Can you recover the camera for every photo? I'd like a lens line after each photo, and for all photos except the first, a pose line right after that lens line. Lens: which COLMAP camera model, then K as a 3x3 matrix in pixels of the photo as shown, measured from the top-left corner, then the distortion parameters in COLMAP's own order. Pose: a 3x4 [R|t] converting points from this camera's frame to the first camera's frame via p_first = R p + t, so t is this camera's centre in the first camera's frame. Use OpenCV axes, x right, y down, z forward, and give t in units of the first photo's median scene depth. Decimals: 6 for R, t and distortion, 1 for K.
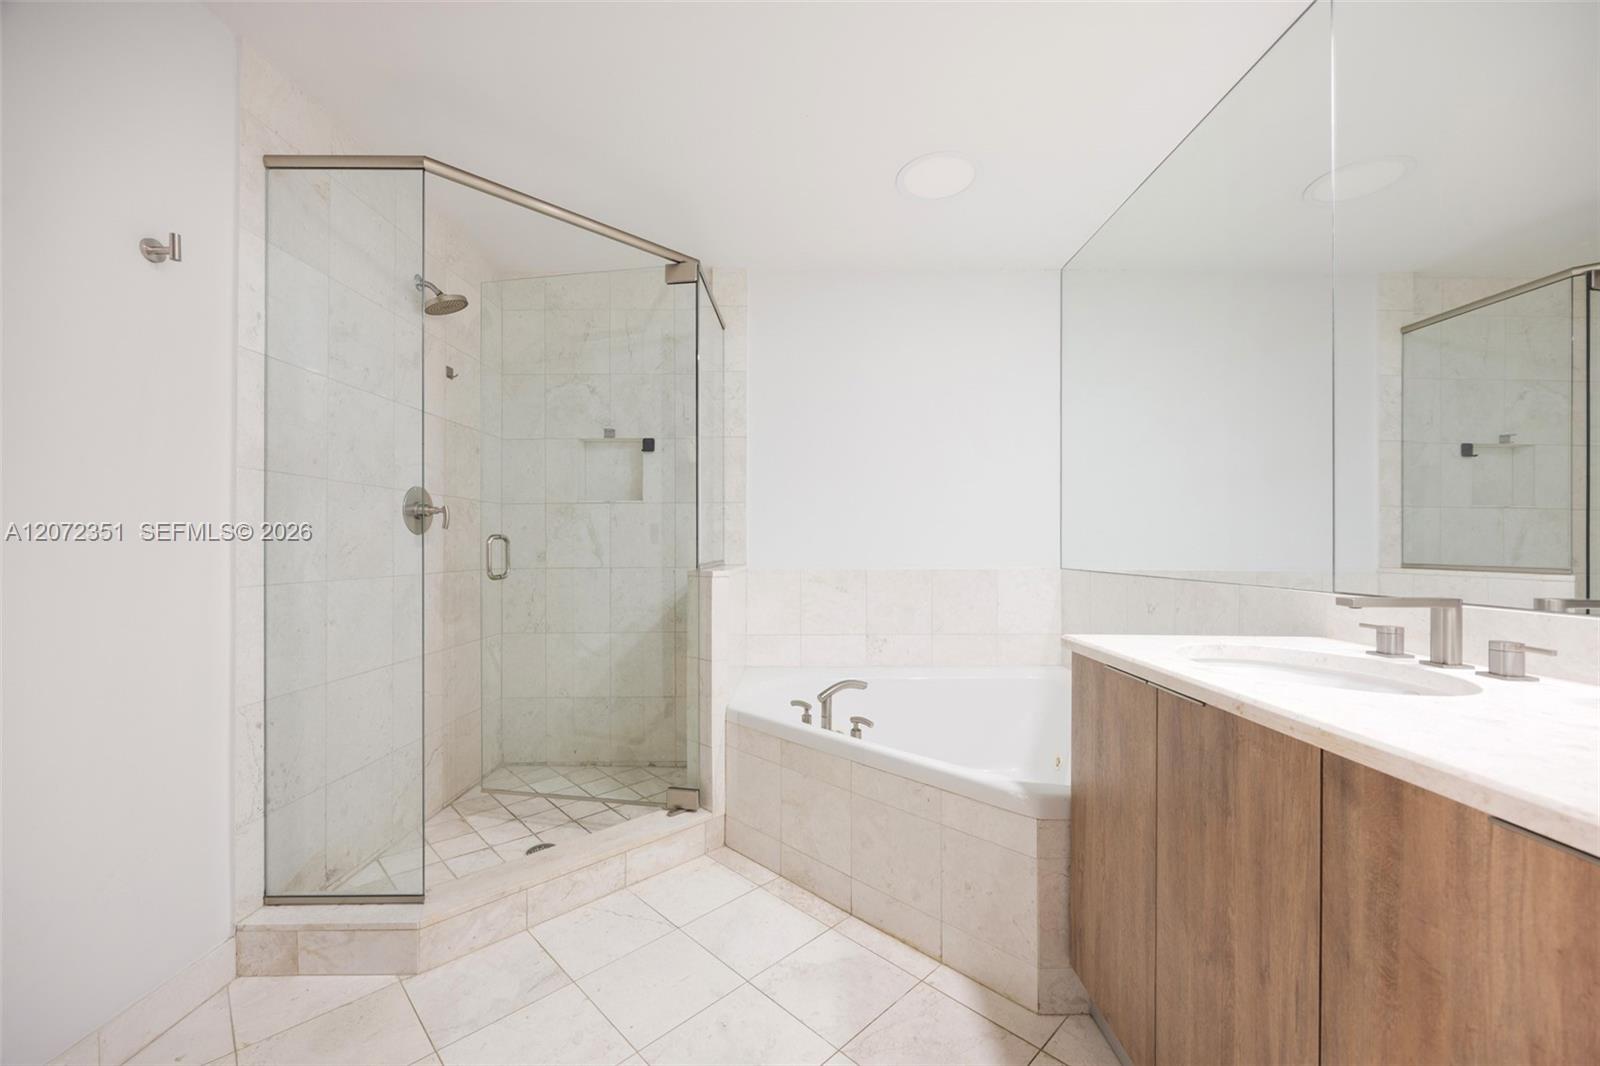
lens RADIAL K [[627.6, 0, 801.8], [0, 627.6, 537.8], [0, 0, 1]] dist [-0.013444, 0.000901]
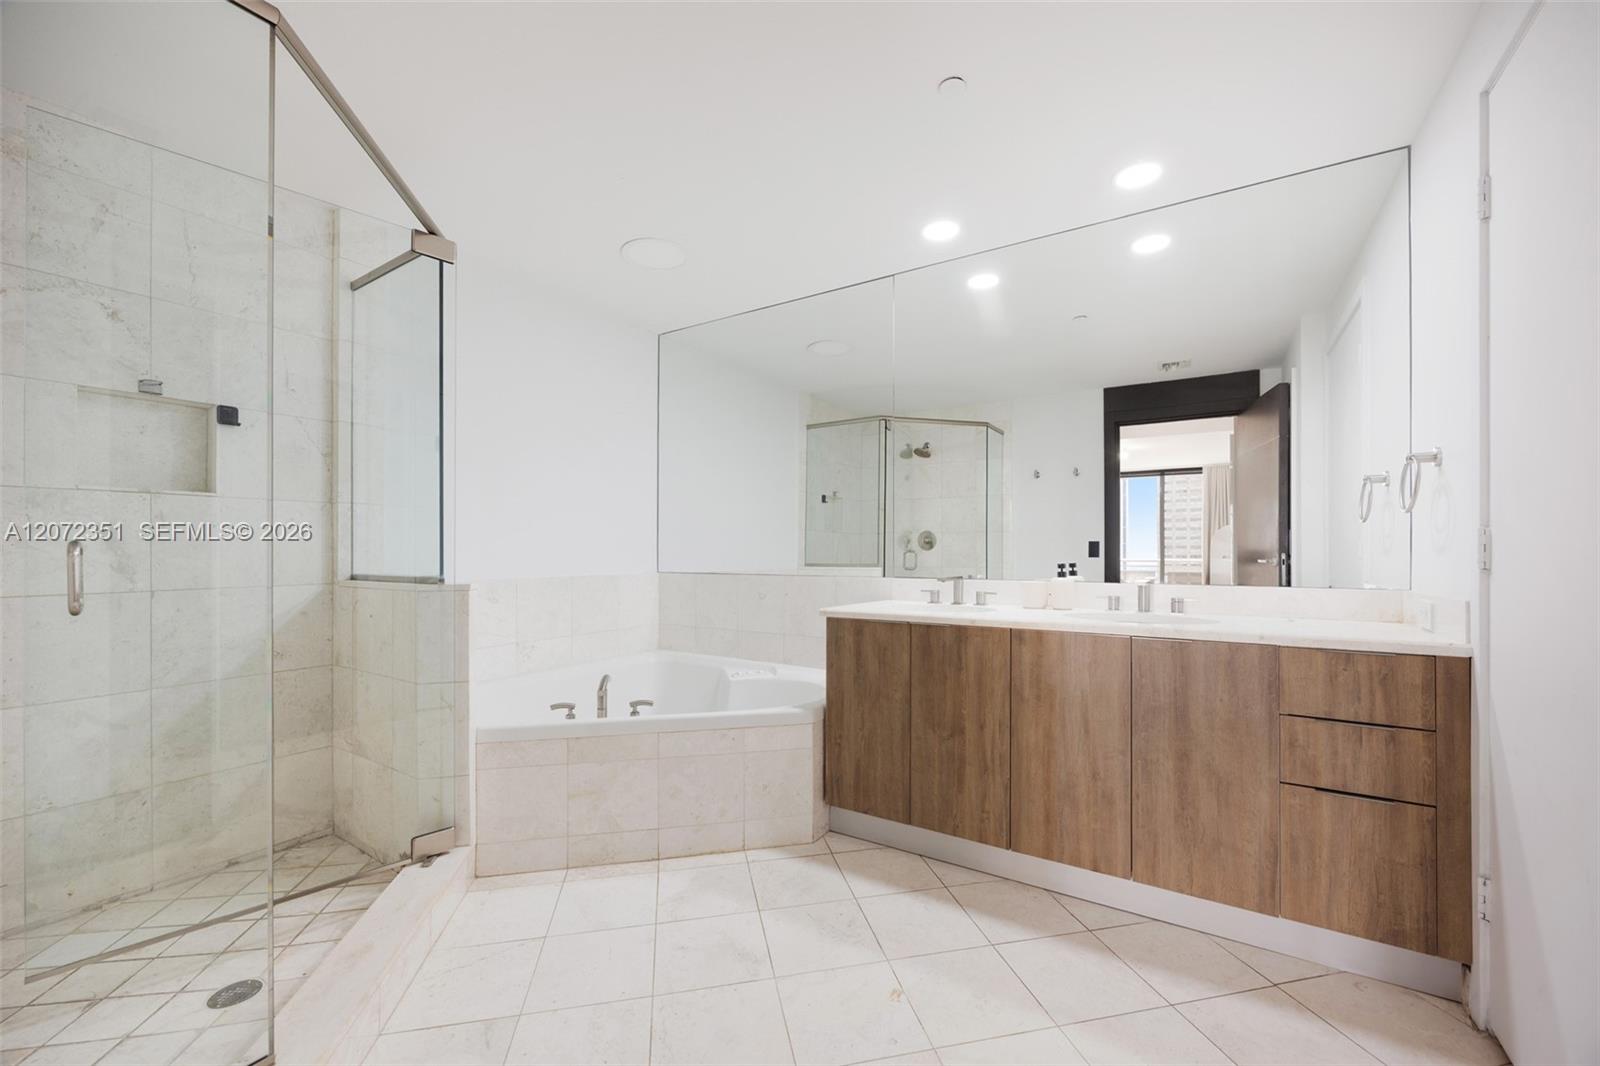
lens RADIAL K [[627.6, 0, 808.8], [0, 627.6, 546.3], [0, 0, 1]] dist [-0.013444, 0.000901]
pose [[0.538593, 0.004346, 0.842555, -0.712429], [-0.007620, 0.999971, -0.000286, -0.006861], [-0.842532, -0.006266, 0.538610, 0.093672]]
